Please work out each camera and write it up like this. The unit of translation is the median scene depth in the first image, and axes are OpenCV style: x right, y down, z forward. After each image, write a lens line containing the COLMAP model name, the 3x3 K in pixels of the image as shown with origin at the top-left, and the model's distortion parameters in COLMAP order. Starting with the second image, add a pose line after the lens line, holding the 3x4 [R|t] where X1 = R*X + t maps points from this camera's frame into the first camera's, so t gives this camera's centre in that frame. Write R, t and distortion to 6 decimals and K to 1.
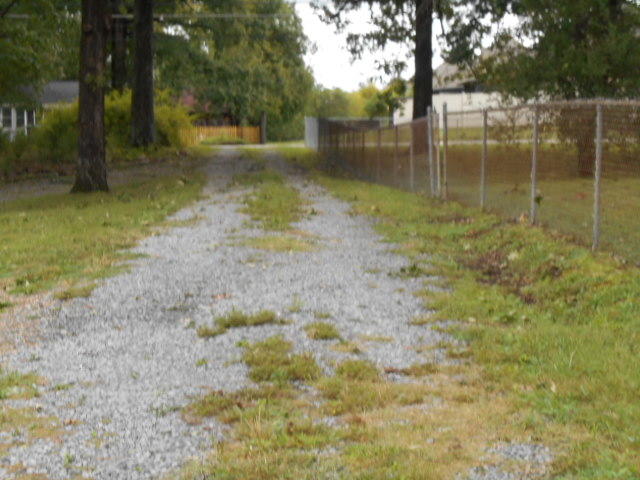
lens RADIAL K [[1489.5, 0, 320.0], [0, 1489.5, 240.0], [0, 0, 1]] dist [1.326025, -19.507488]
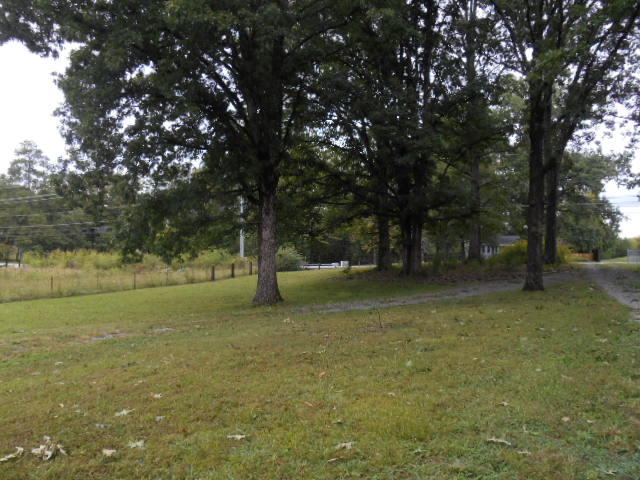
lens RADIAL K [[508.4, 0, 320.0], [0, 508.4, 240.0], [0, 0, 1]] dist [-0.007904, 0.005432]
pose [[0.872295, -0.005127, -0.488953, -0.050183], [-0.042925, 0.995282, -0.087014, -0.018524], [0.487092, 0.096890, 0.867960, 0.219231]]
